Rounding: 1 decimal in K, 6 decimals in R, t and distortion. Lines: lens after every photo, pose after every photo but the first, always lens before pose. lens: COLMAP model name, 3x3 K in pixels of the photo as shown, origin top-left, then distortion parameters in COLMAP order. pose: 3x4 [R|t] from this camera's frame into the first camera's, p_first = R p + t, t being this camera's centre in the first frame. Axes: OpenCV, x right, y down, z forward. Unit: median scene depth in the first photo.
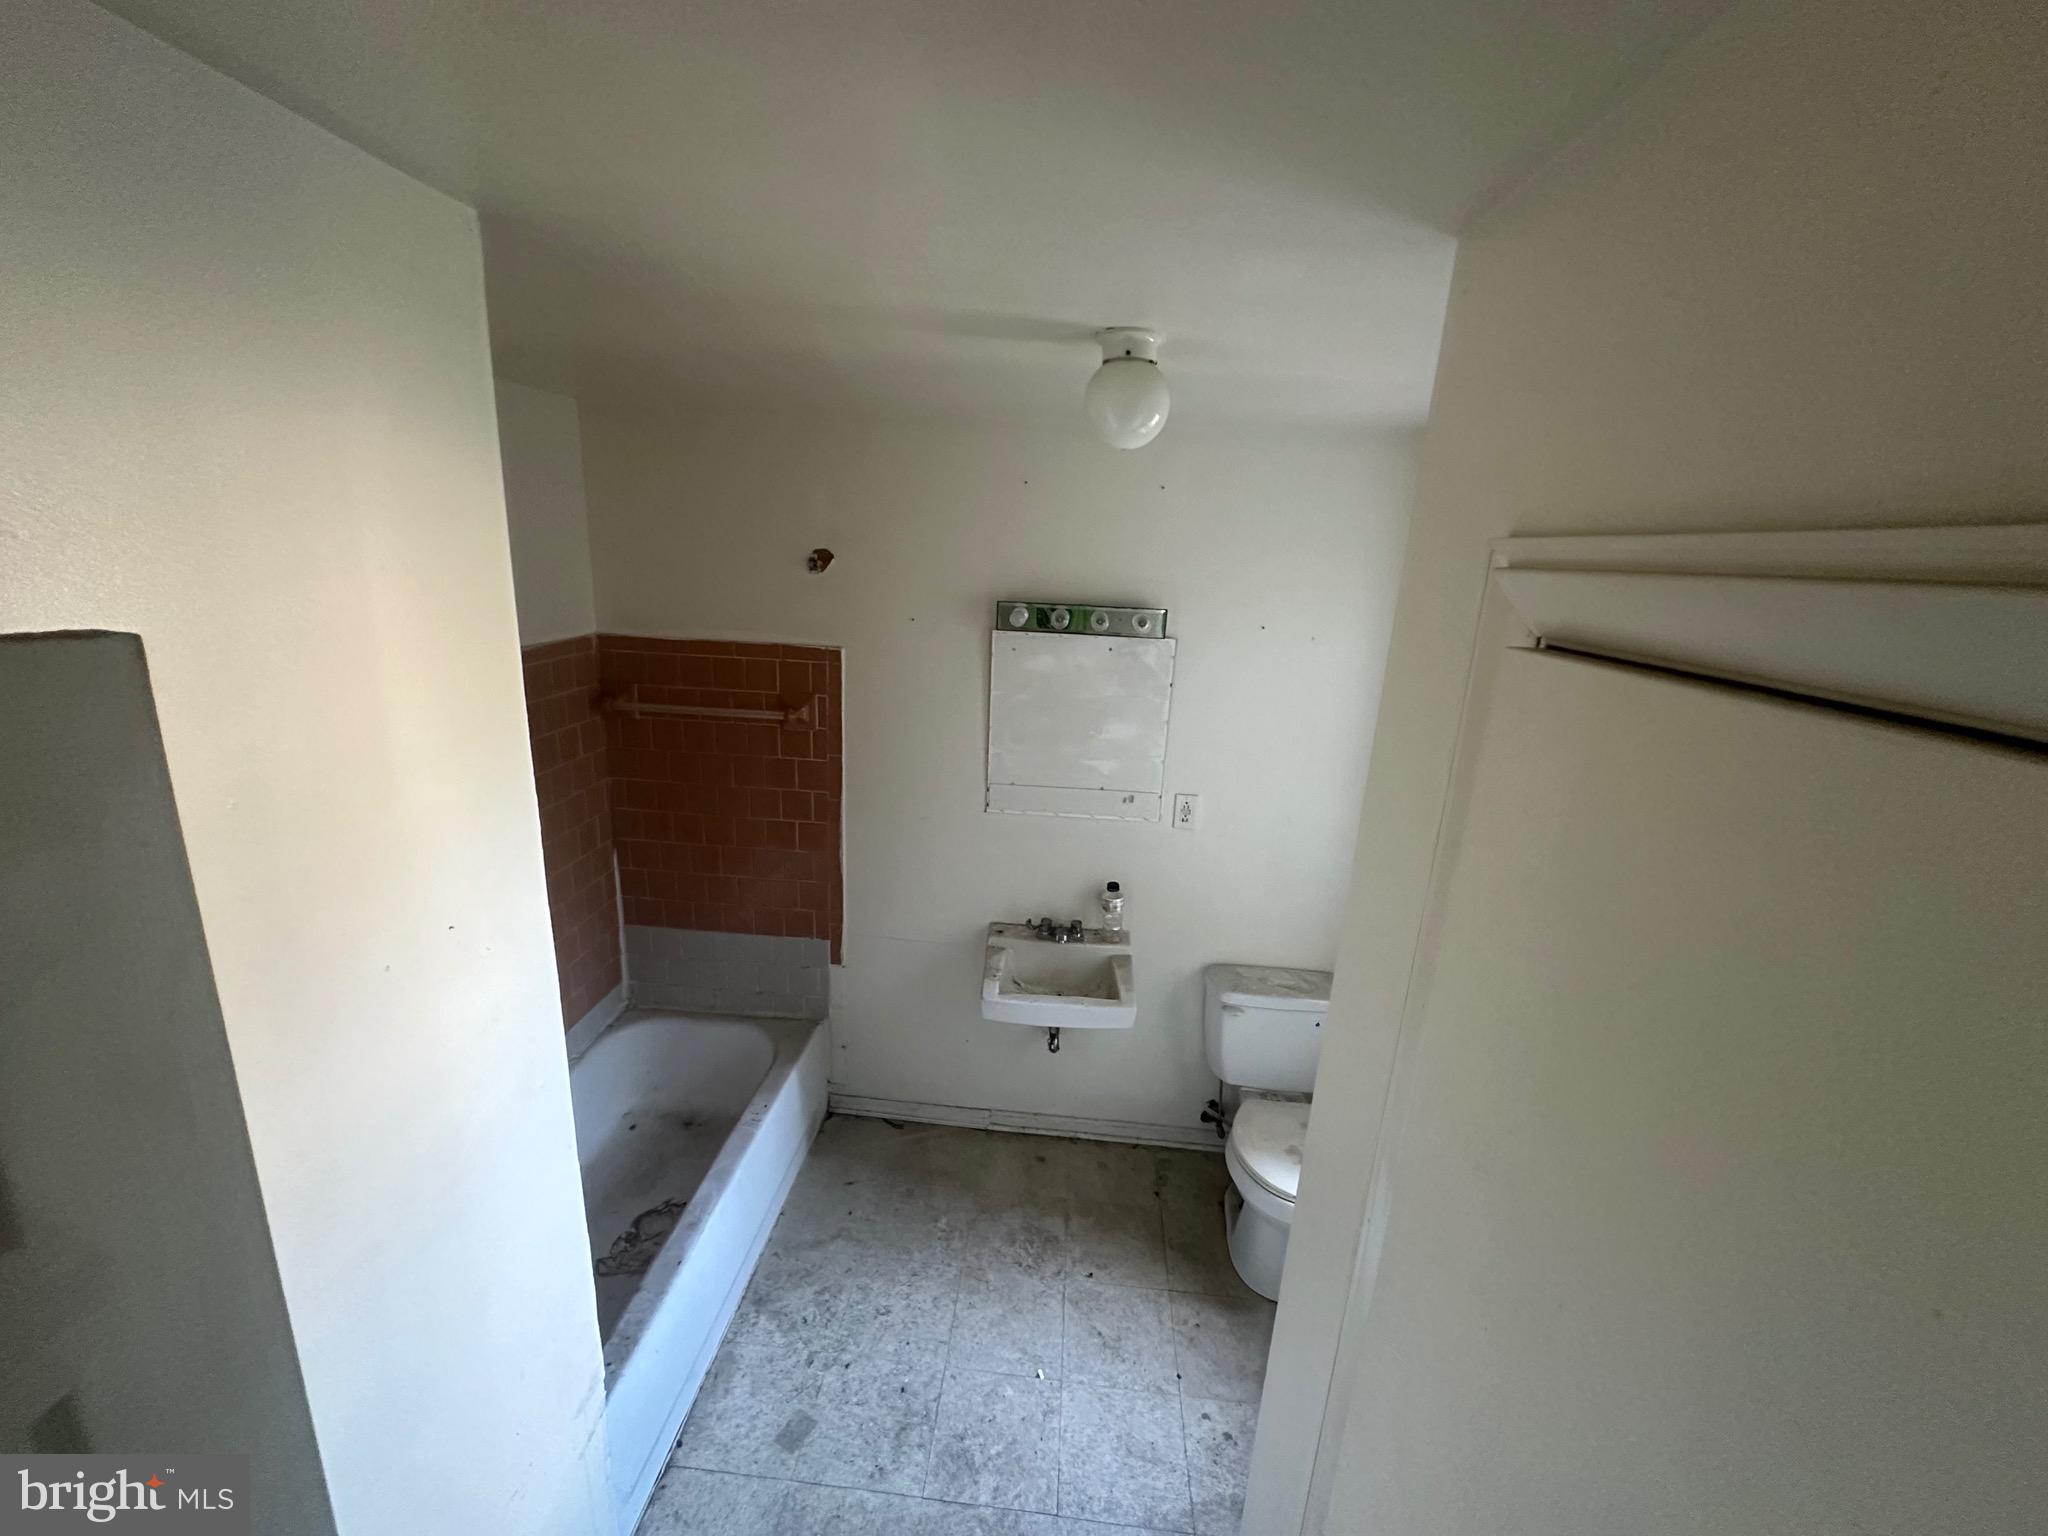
lens RADIAL K [[819.7, 0, 1024.0], [0, 819.7, 768.0], [0, 0, 1]] dist [-0.003265, -0.000206]
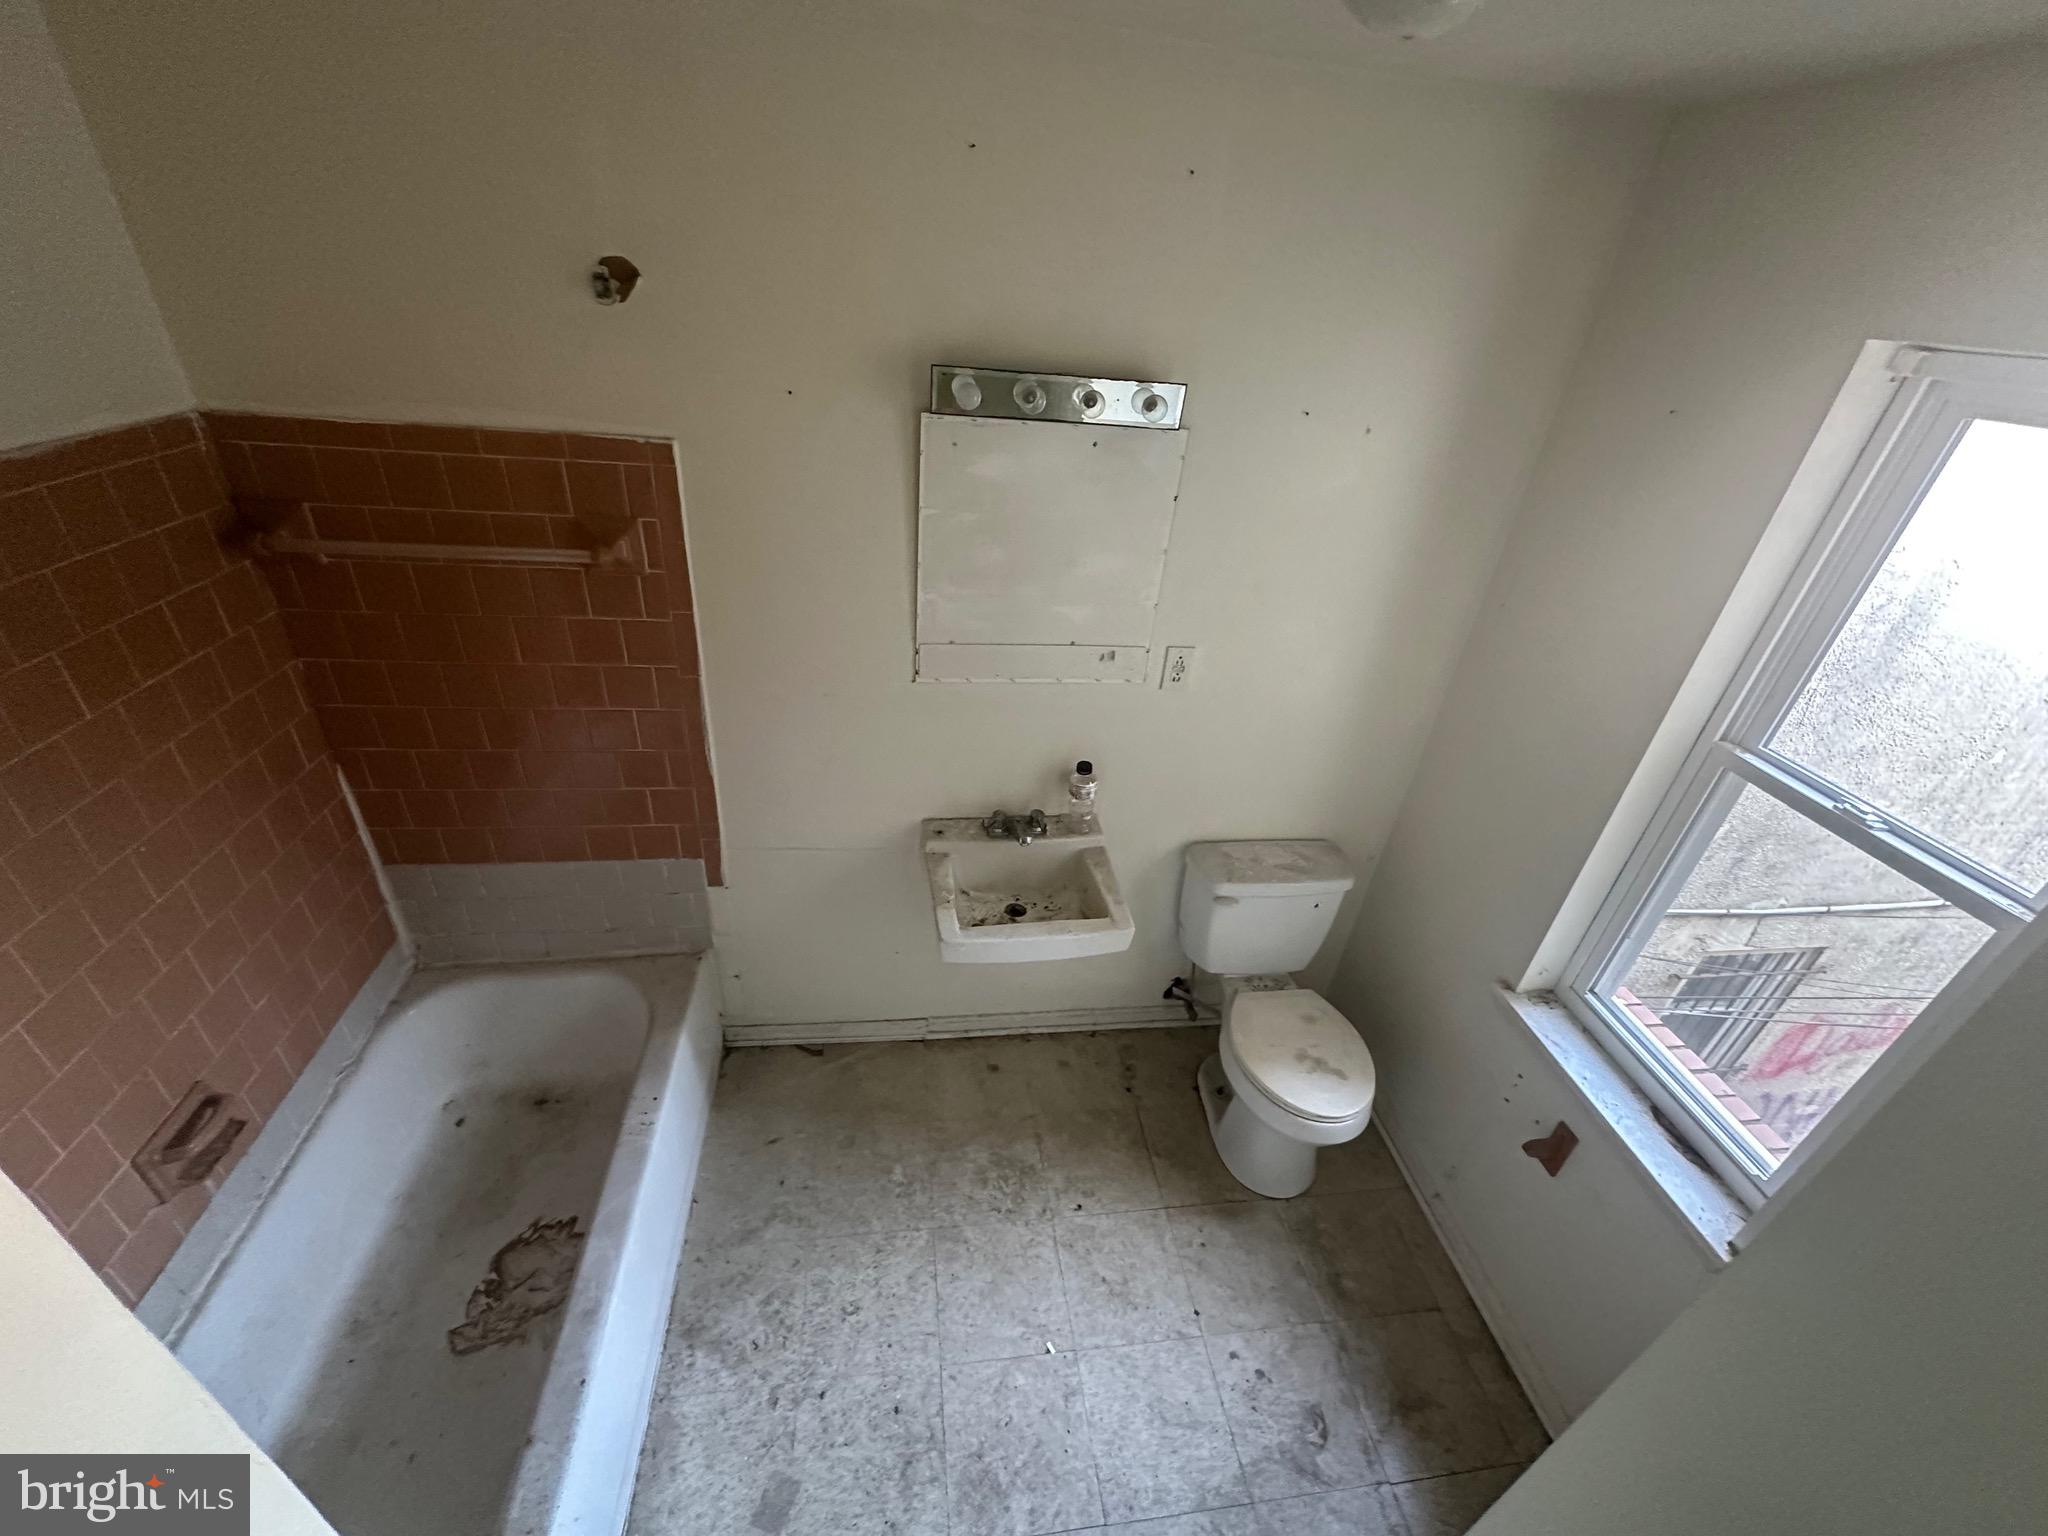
lens RADIAL K [[819.7, 0, 1024.0], [0, 819.7, 768.0], [0, 0, 1]] dist [-0.003265, -0.000206]
pose [[0.974866, -0.081007, 0.207542, -0.117232], [0.018802, 0.958146, 0.285662, -0.084275], [-0.221996, -0.274581, 0.935587, 0.307568]]
